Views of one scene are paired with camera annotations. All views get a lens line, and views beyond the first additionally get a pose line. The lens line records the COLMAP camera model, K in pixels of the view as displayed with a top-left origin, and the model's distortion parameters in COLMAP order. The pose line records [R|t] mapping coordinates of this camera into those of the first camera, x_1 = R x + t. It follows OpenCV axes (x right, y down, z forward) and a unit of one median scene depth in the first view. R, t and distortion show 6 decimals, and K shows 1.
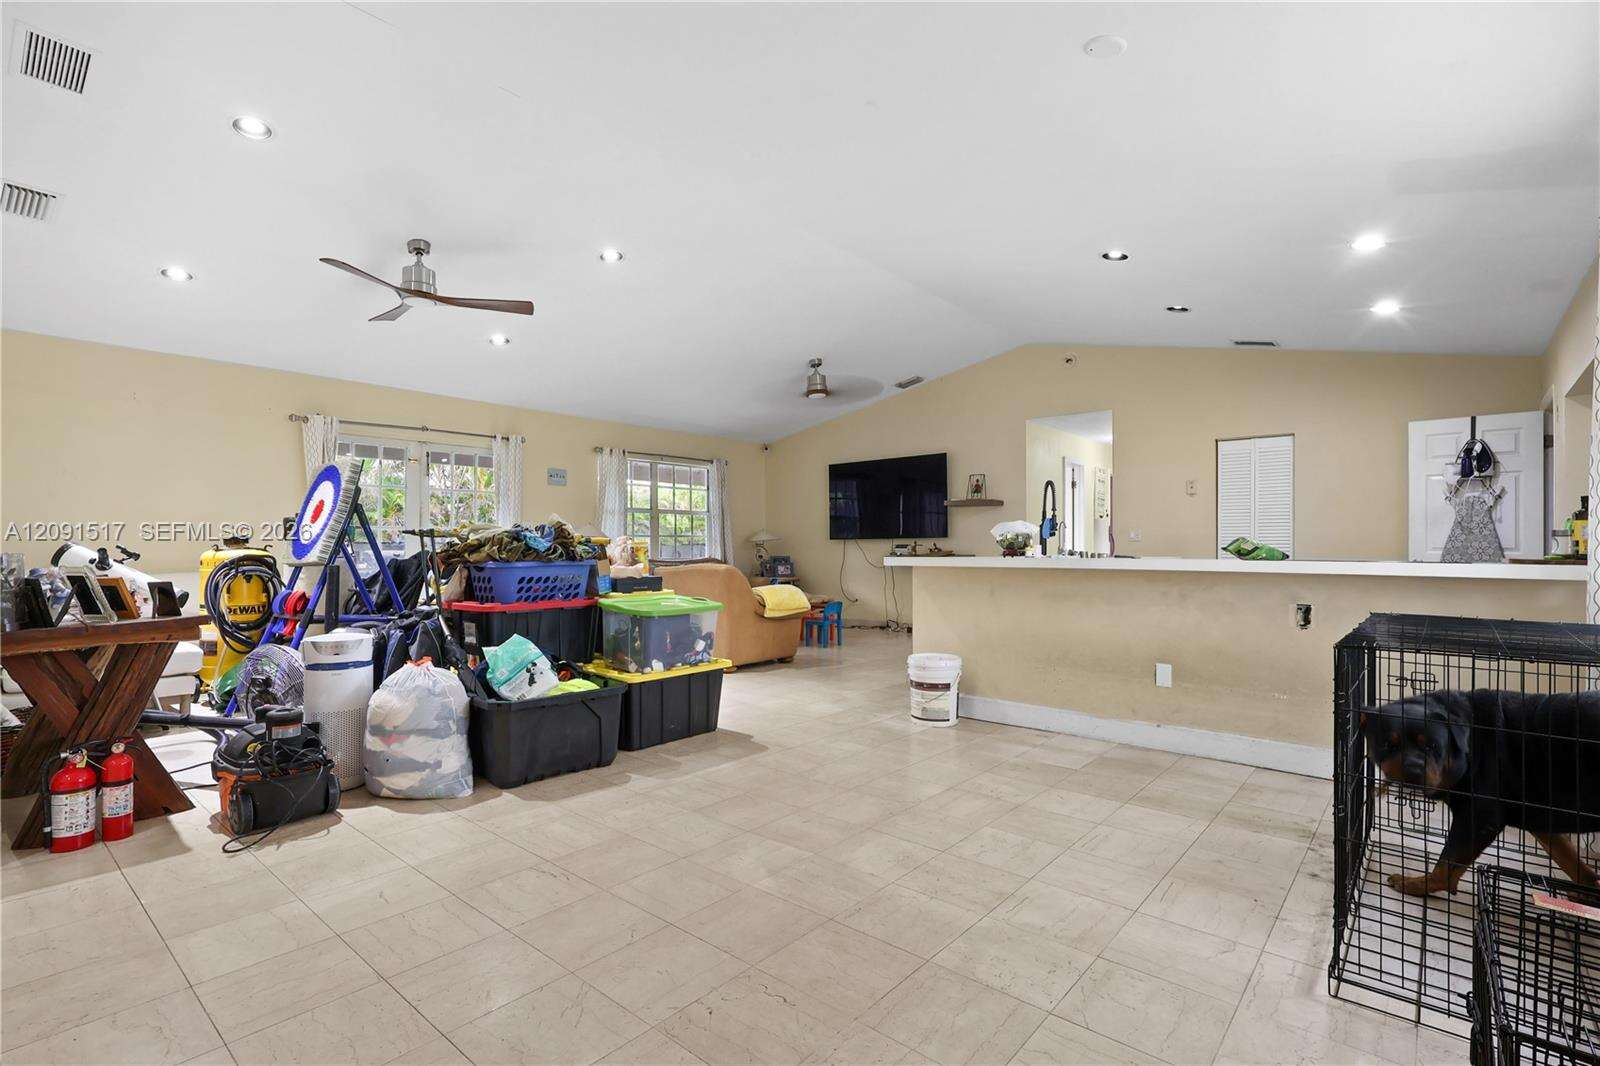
lens RADIAL K [[749.9, 0, 797.8], [0, 749.9, 541.1], [0, 0, 1]] dist [-0.000896, 0.000672]
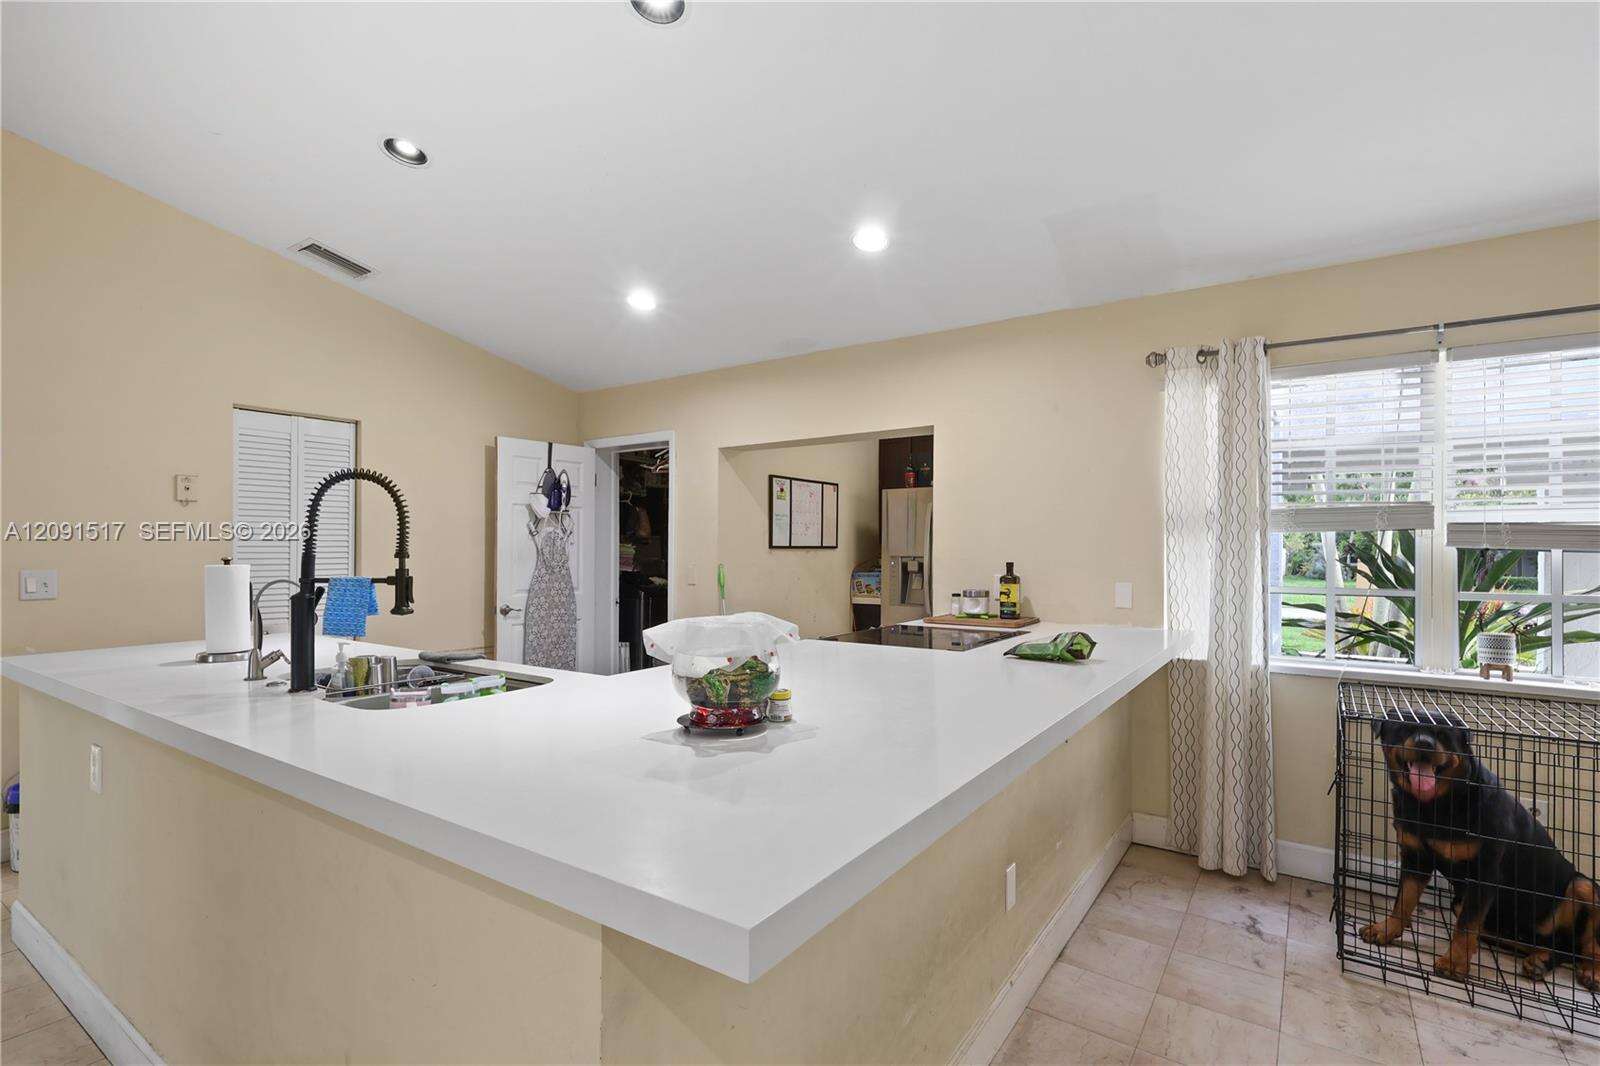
lens RADIAL K [[769.0, 0, 783.9], [0, 769.0, 545.9], [0, 0, 1]] dist [-0.001729, 0.000437]
pose [[-0.087991, -0.001465, 0.996120, -0.032731], [-0.010069, 0.999949, 0.000581, -0.043432], [-0.996070, -0.009979, -0.088001, 0.765675]]
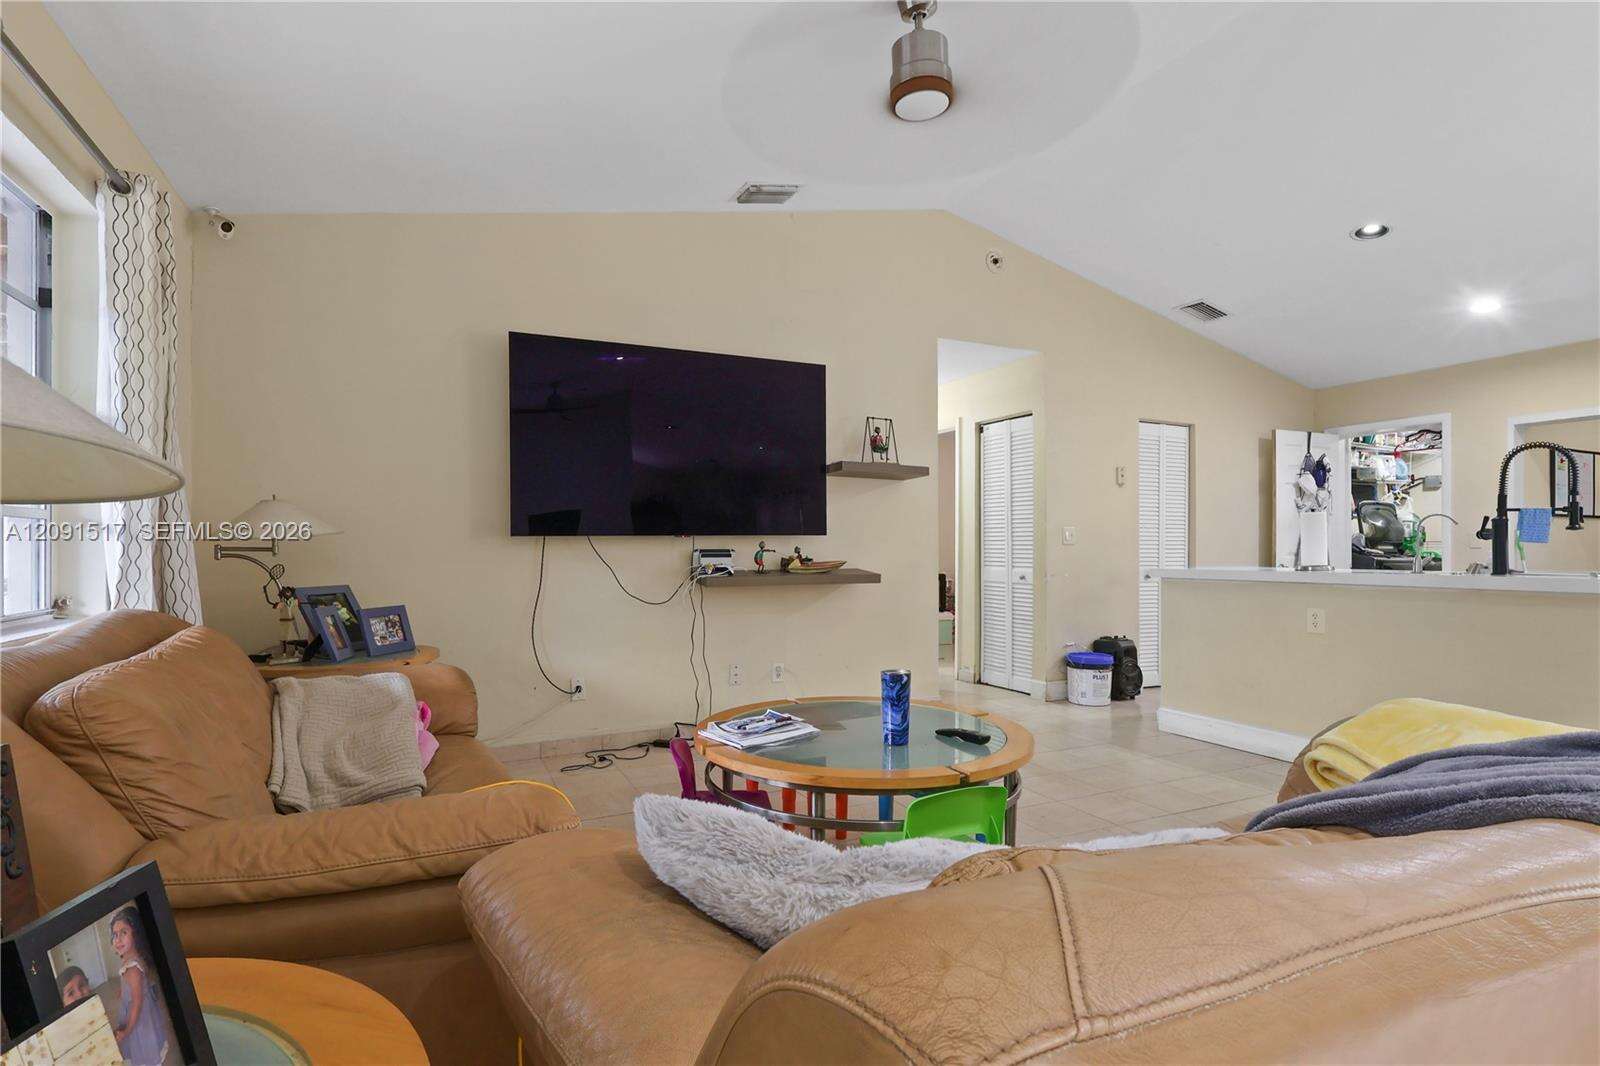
lens RADIAL K [[769.0, 0, 783.9], [0, 769.0, 545.9], [0, 0, 1]] dist [-0.001729, 0.000437]
pose [[0.404272, -0.000425, 0.914639, -0.405774], [-0.007343, 0.999966, 0.003710, 0.001143], [-0.914609, -0.008216, 0.404255, 1.188228]]
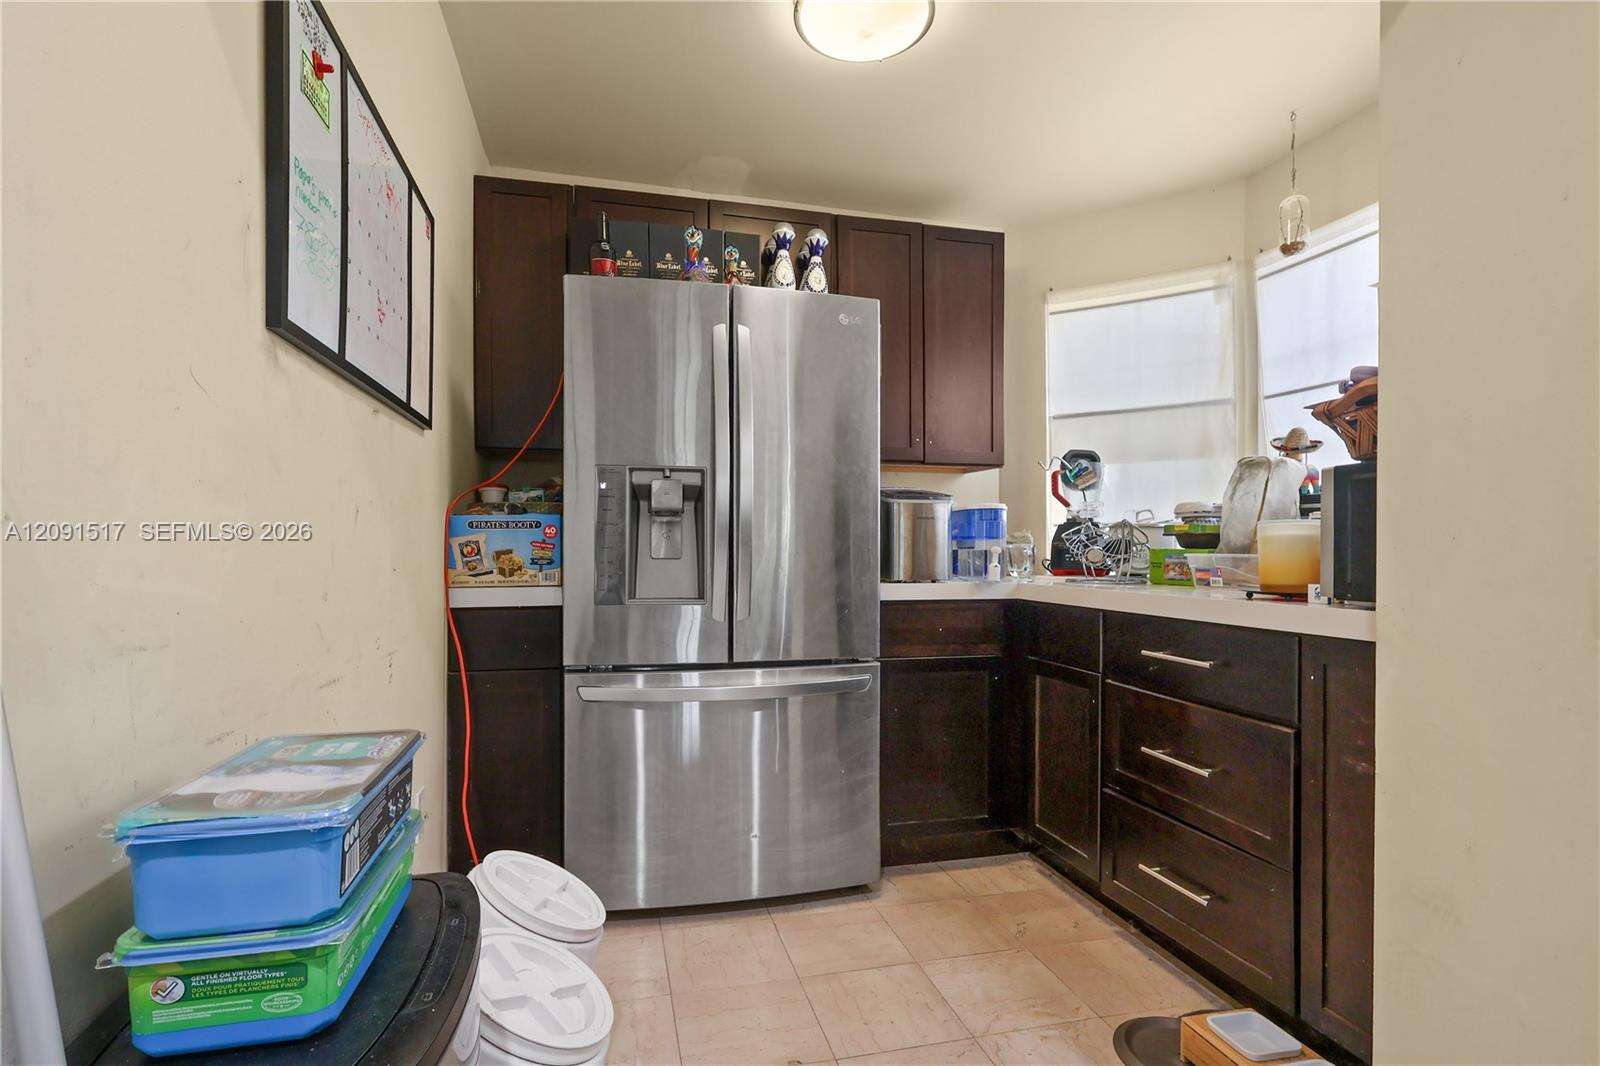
lens RADIAL K [[769.0, 0, 783.9], [0, 769.0, 545.9], [0, 0, 1]] dist [-0.001729, 0.000437]
pose [[-0.805166, -0.007177, 0.593005, 0.672127], [-0.011546, 0.999927, -0.003576, 0.005490], [-0.592936, -0.009726, -0.805191, 0.769215]]
